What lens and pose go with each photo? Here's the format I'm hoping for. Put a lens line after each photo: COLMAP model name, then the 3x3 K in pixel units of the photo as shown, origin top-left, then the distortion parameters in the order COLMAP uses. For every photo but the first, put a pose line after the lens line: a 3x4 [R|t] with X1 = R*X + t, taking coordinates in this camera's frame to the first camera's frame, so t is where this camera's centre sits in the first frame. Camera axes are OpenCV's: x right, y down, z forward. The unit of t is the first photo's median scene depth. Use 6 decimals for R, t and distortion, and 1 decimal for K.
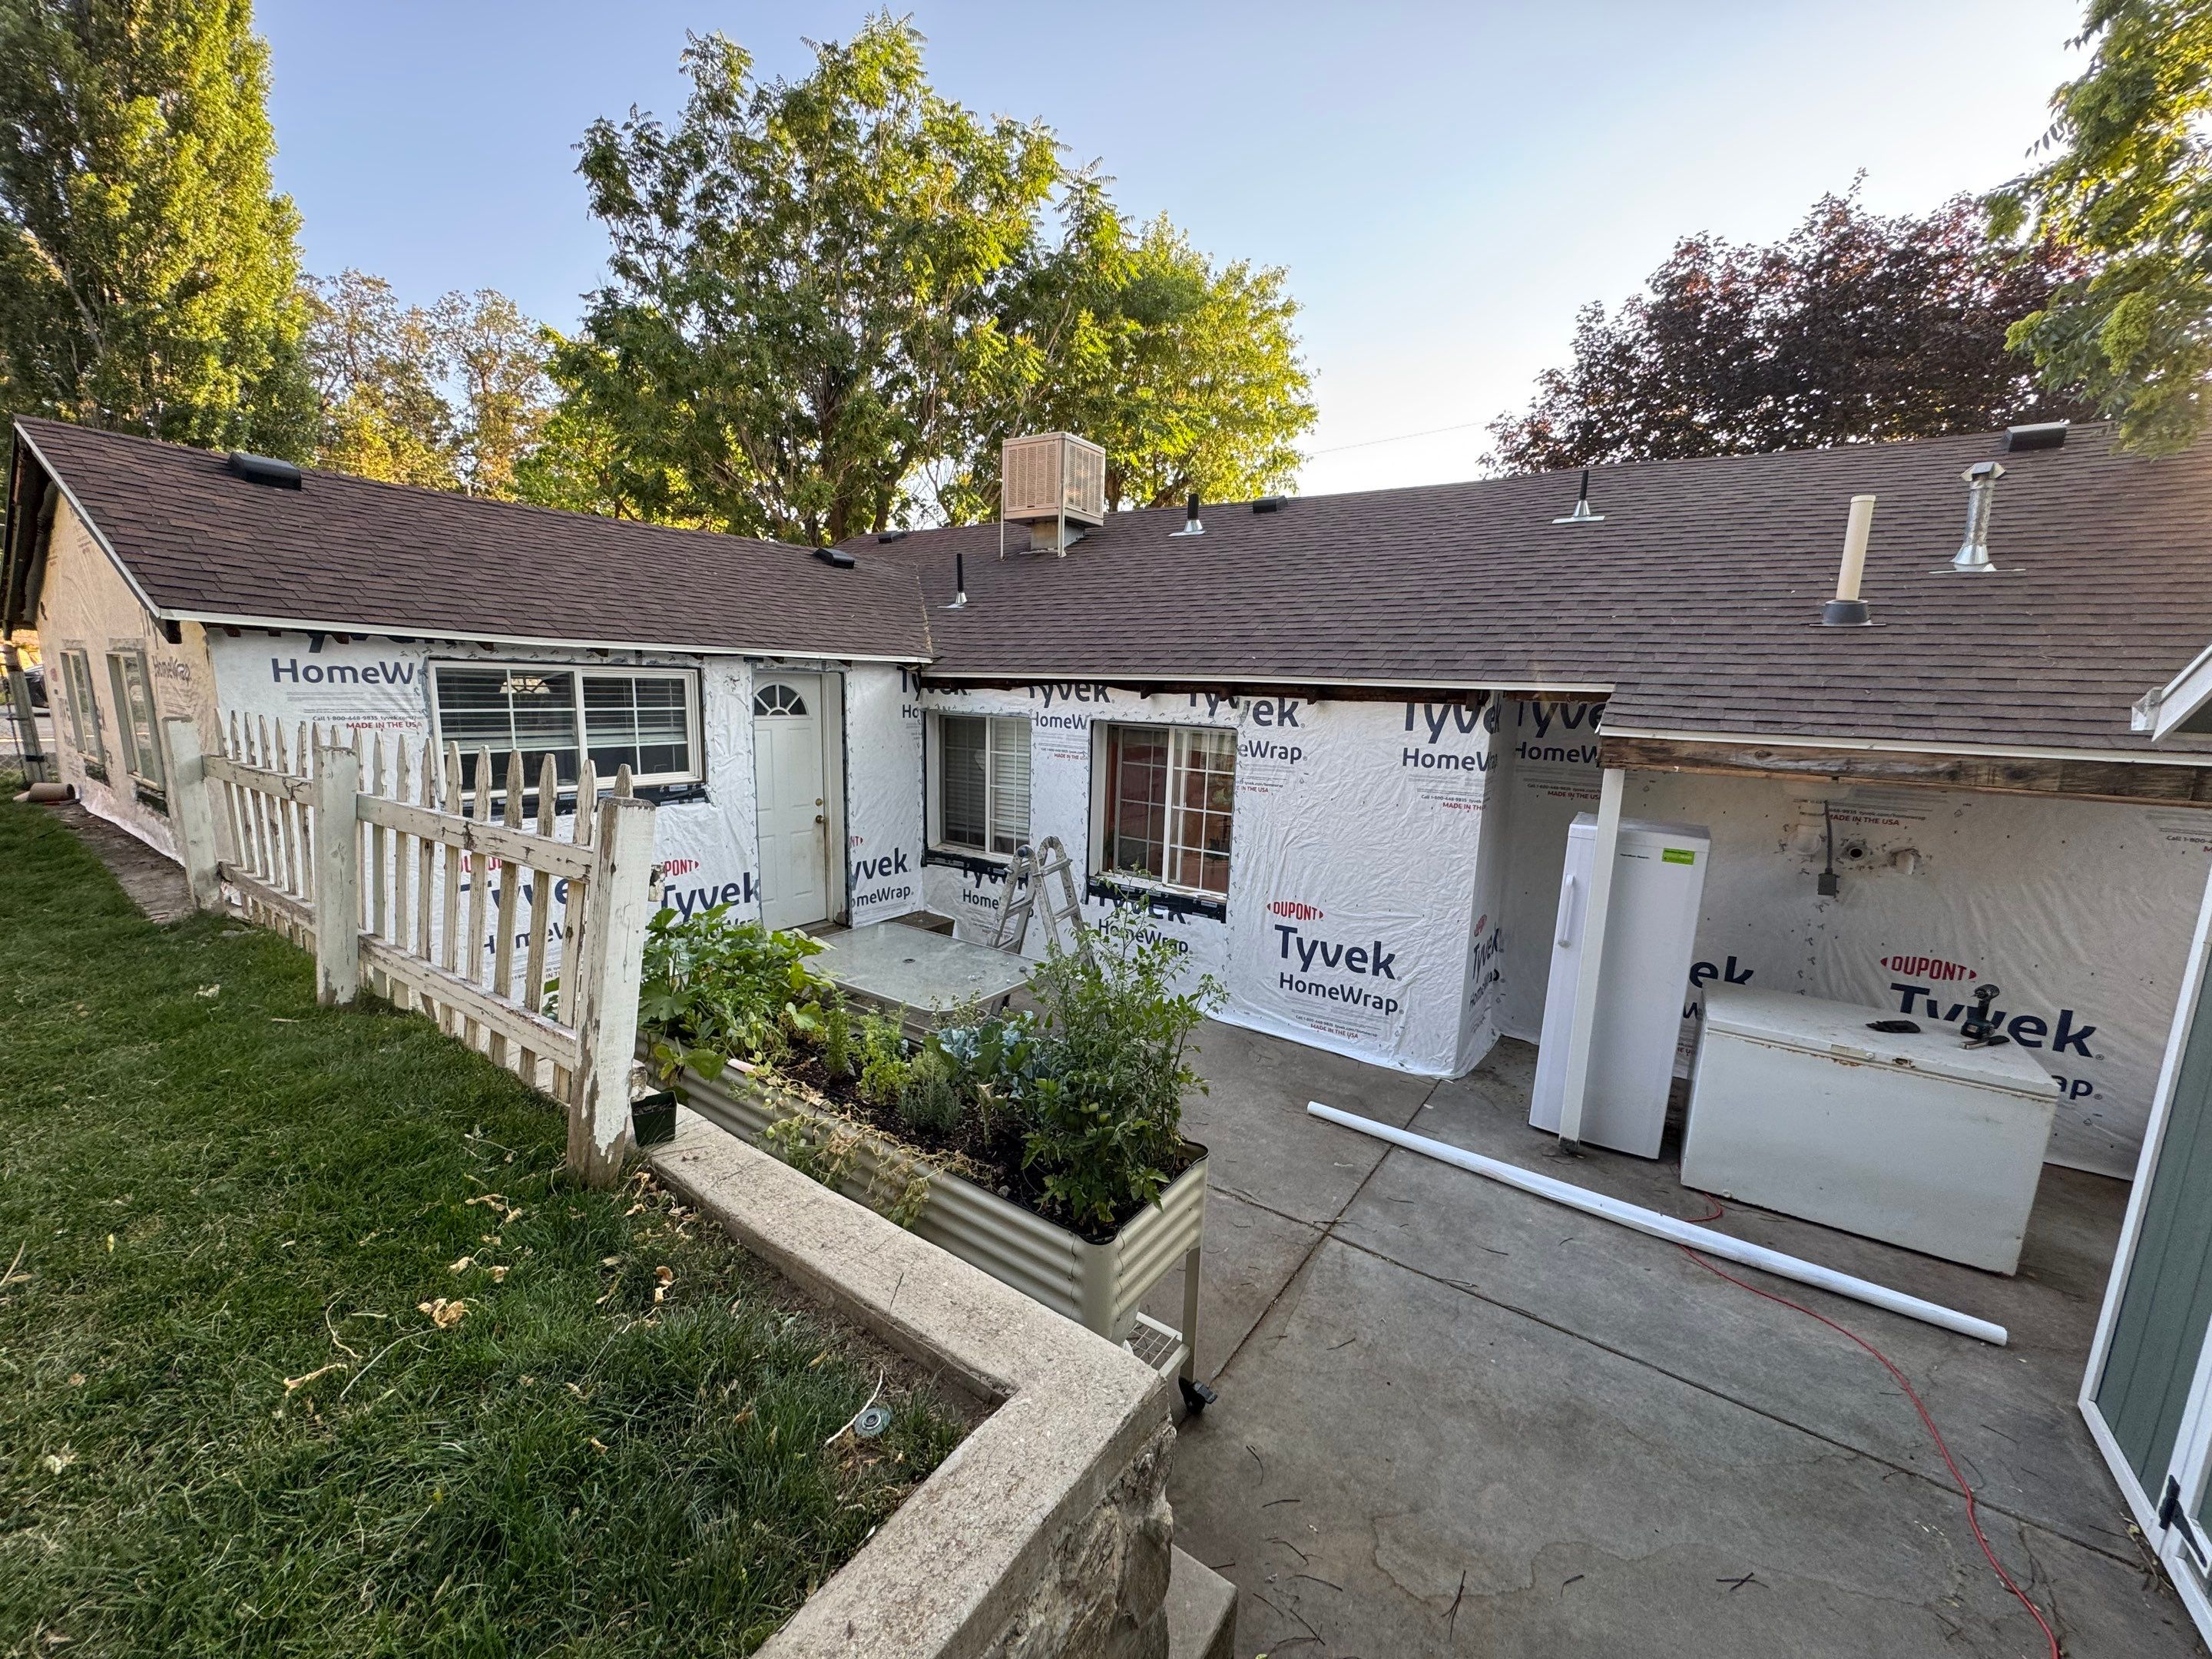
lens RADIAL K [[971.4, 0, 1095.6], [0, 971.4, 831.4], [0, 0, 1]] dist [-0.004498, 0.001145]
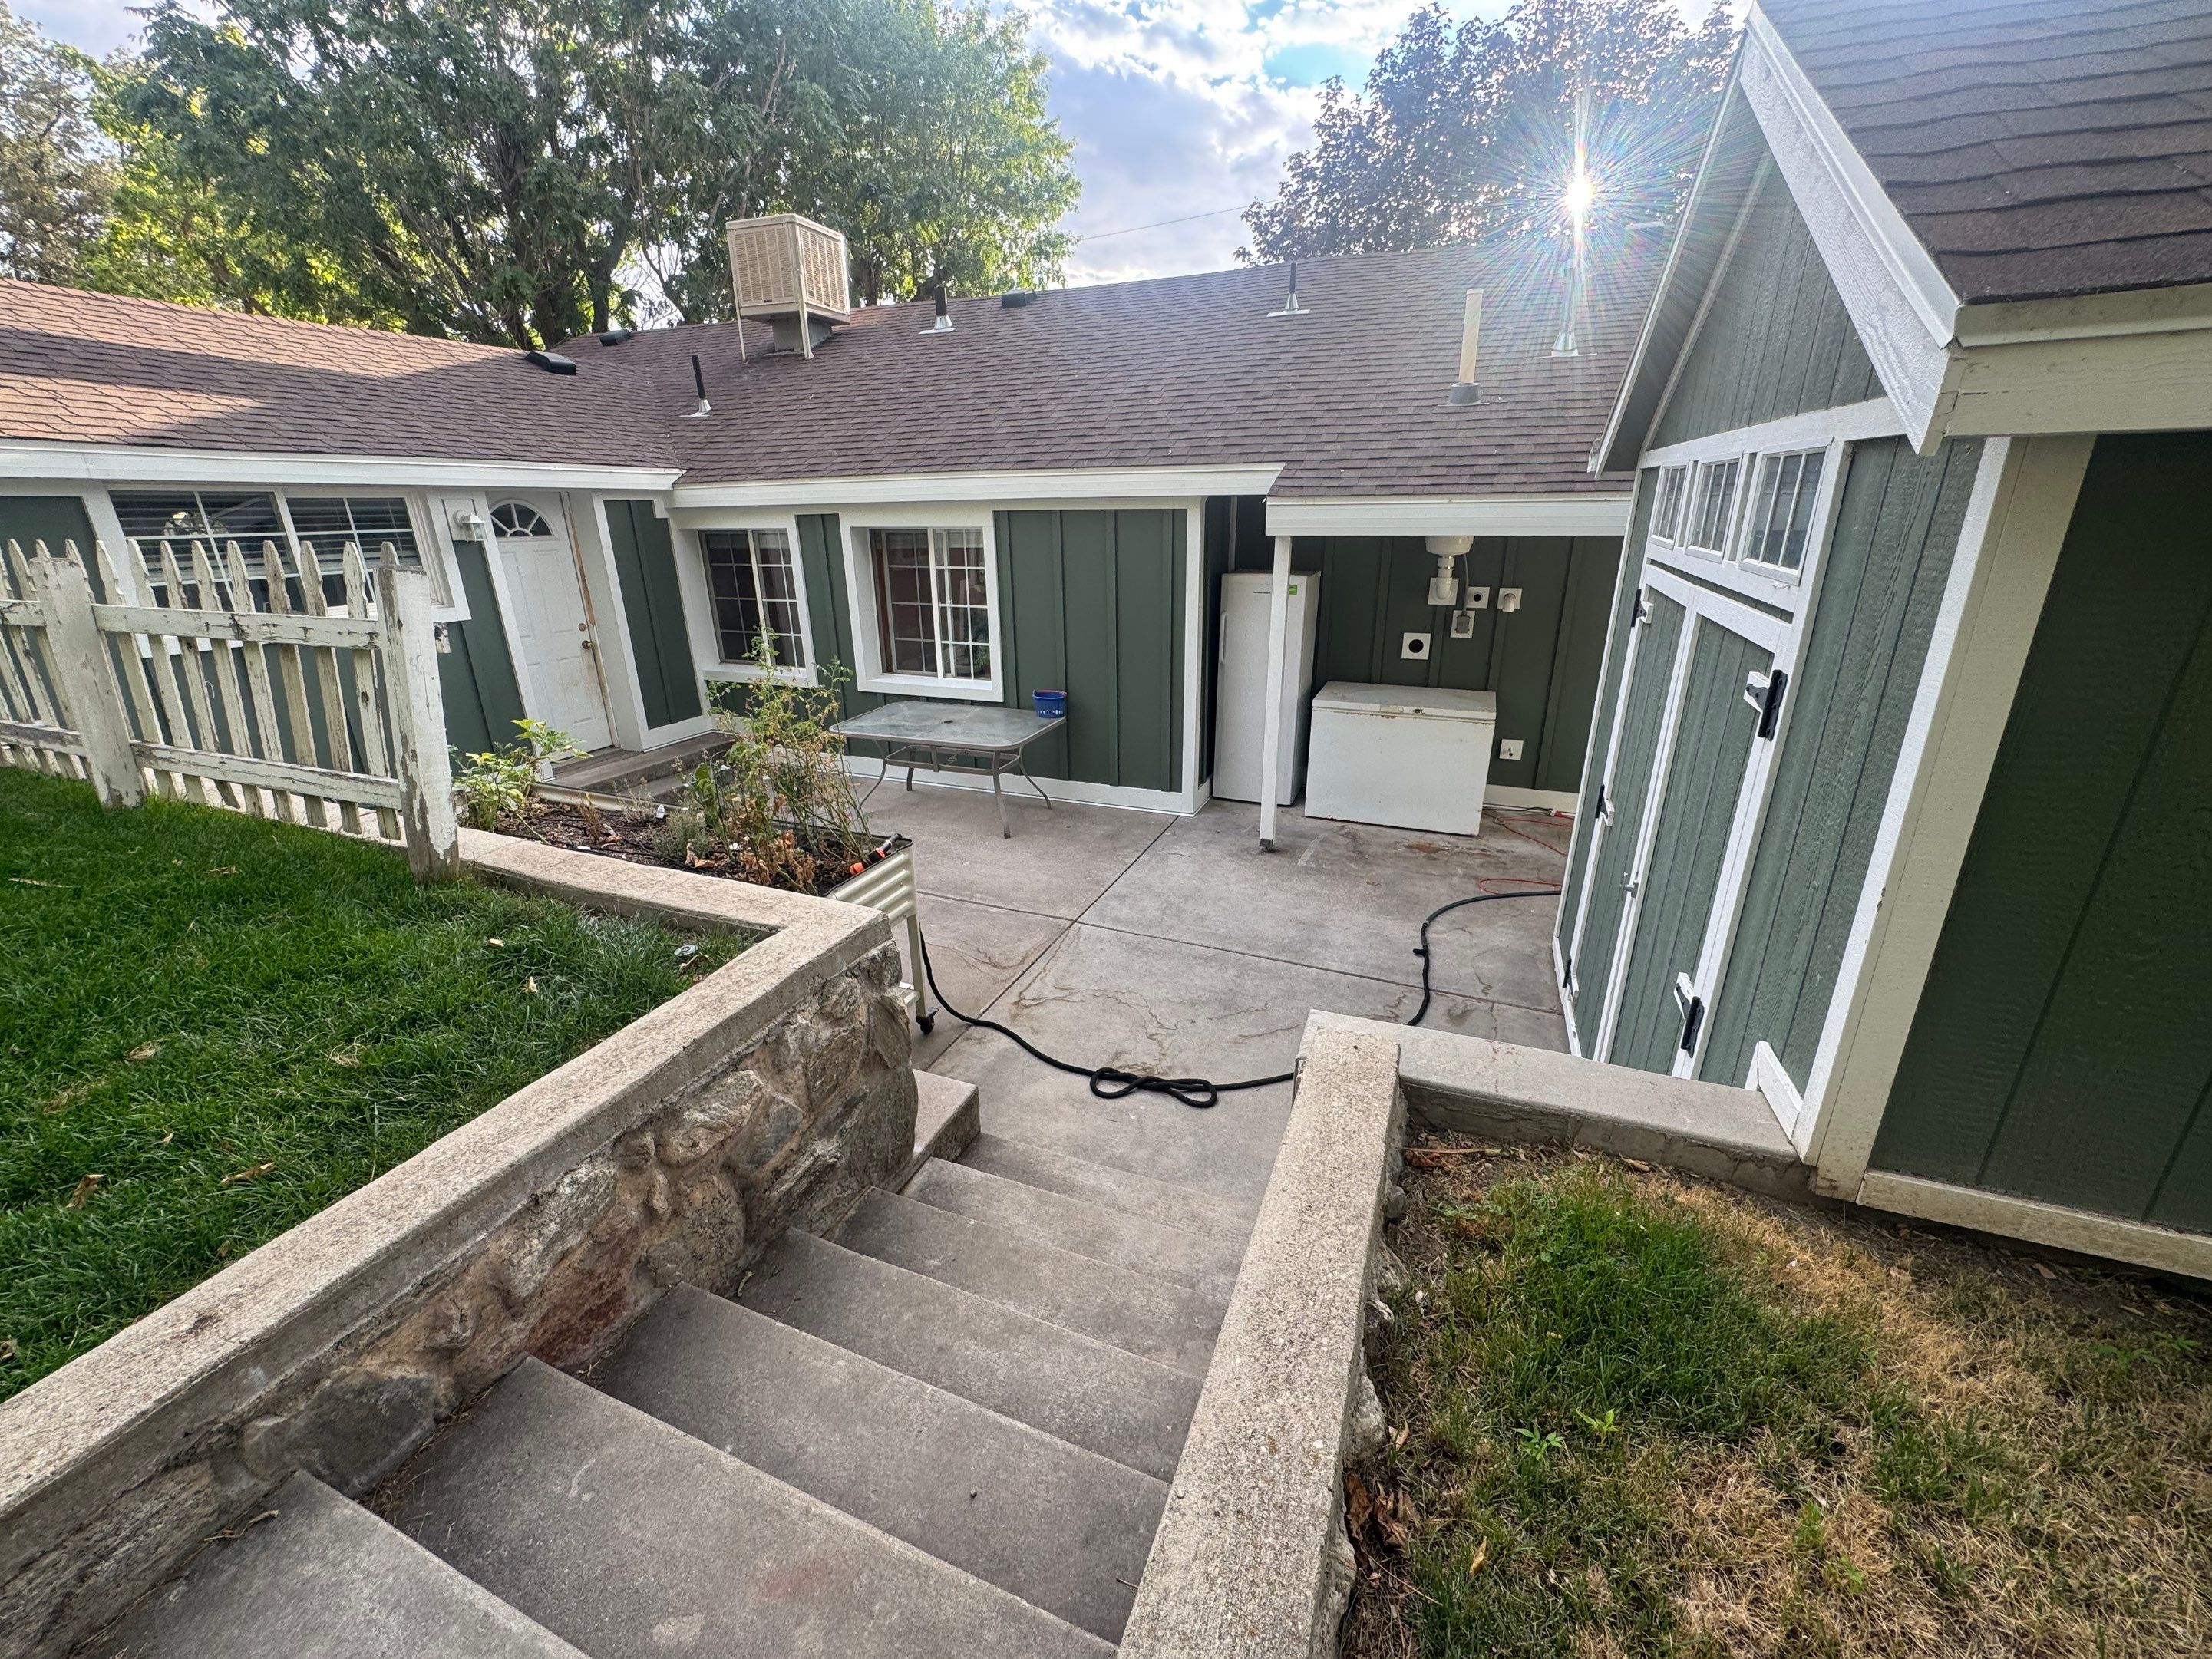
lens RADIAL K [[920.3, 0, 1106.0], [0, 920.3, 829.5], [0, 0, 1]] dist [-0.002409, -0.000491]
pose [[0.971100, -0.120418, 0.206069, 0.027379], [0.077329, 0.975563, 0.205663, 0.033910], [-0.225799, -0.183784, 0.956681, -0.099977]]
